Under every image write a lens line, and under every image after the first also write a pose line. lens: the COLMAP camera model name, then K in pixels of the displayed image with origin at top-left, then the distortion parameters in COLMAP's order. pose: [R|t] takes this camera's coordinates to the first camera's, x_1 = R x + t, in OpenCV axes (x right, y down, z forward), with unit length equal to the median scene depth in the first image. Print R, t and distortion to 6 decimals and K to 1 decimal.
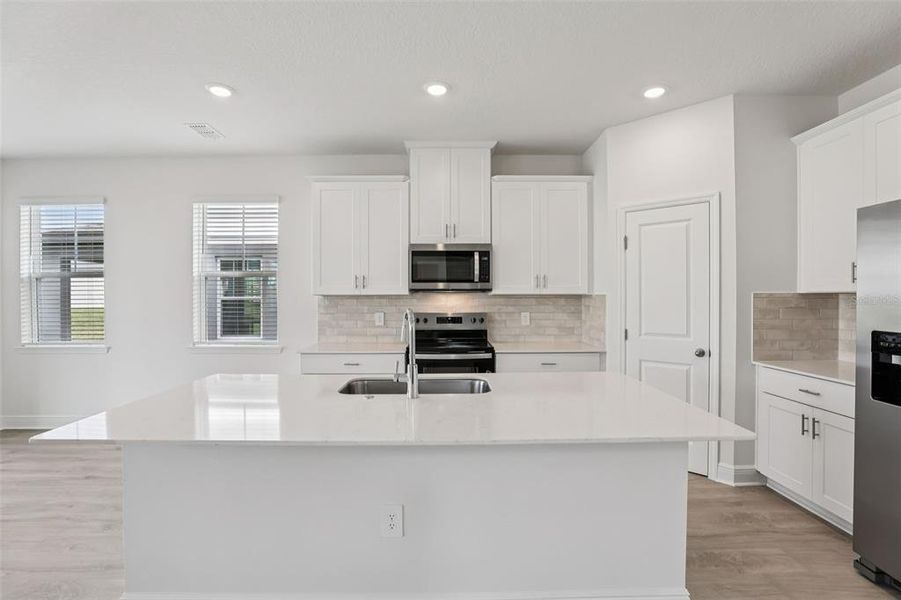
lens RADIAL K [[410.0, 0, 448.6], [0, 410.0, 297.9], [0, 0, 1]] dist [-0.036762, 0.008934]
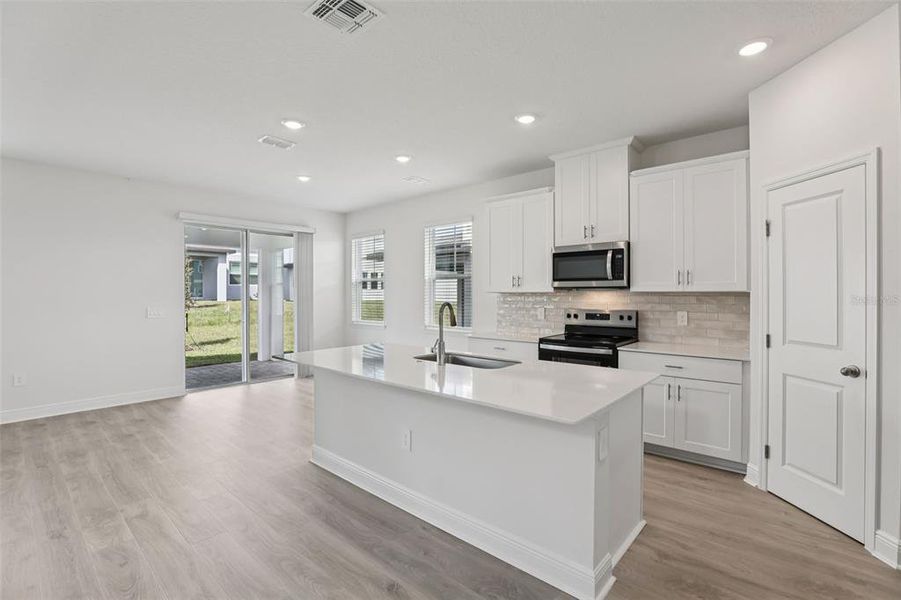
lens RADIAL K [[410.0, 0, 451.1], [0, 410.0, 294.9], [0, 0, 1]] dist [-0.036762, 0.008934]
pose [[0.743181, 0.004084, -0.669078, 0.440509], [-0.004203, 0.999990, 0.001436, -0.001047], [0.669077, 0.001745, 0.743191, -0.017583]]
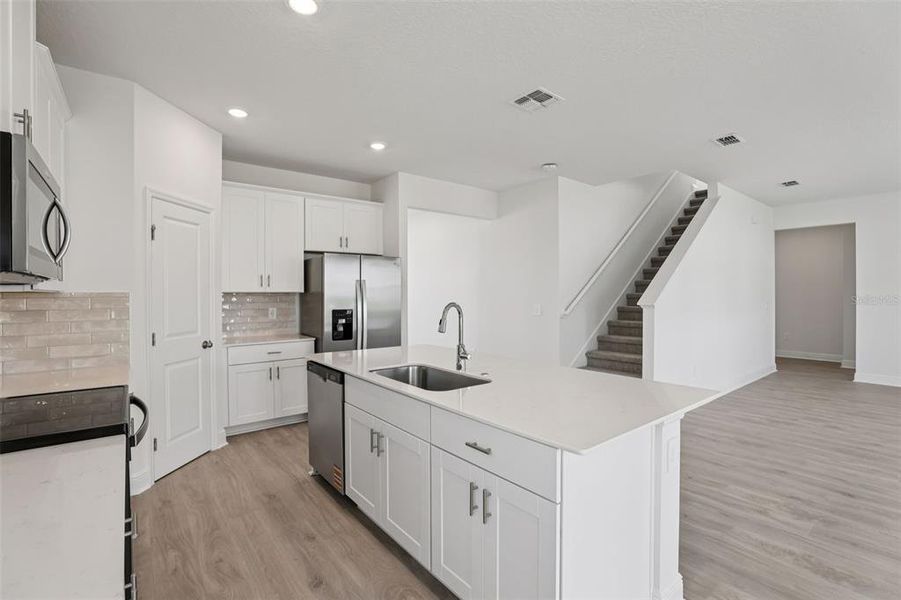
lens RADIAL K [[410.0, 0, 448.6], [0, 410.0, 297.5], [0, 0, 1]] dist [-0.036762, 0.008934]
pose [[-0.613129, -0.001083, 0.789982, -0.536351], [0.008534, 0.999932, 0.007995, 0.000106], [-0.789937, 0.011644, -0.613078, 0.901904]]
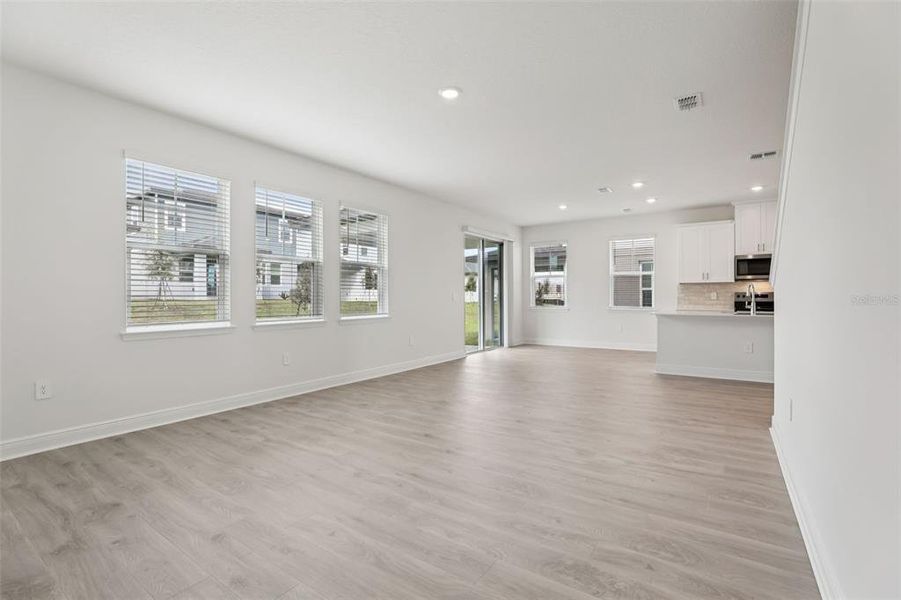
lens RADIAL K [[410.0, 0, 447.6], [0, 410.0, 296.4], [0, 0, 1]] dist [-0.036762, 0.008934]
pose [[0.822351, -0.000251, -0.568980, -0.127667], [-0.001529, 0.999995, -0.002651, 0.066194], [0.568978, 0.003050, 0.822347, -1.304761]]
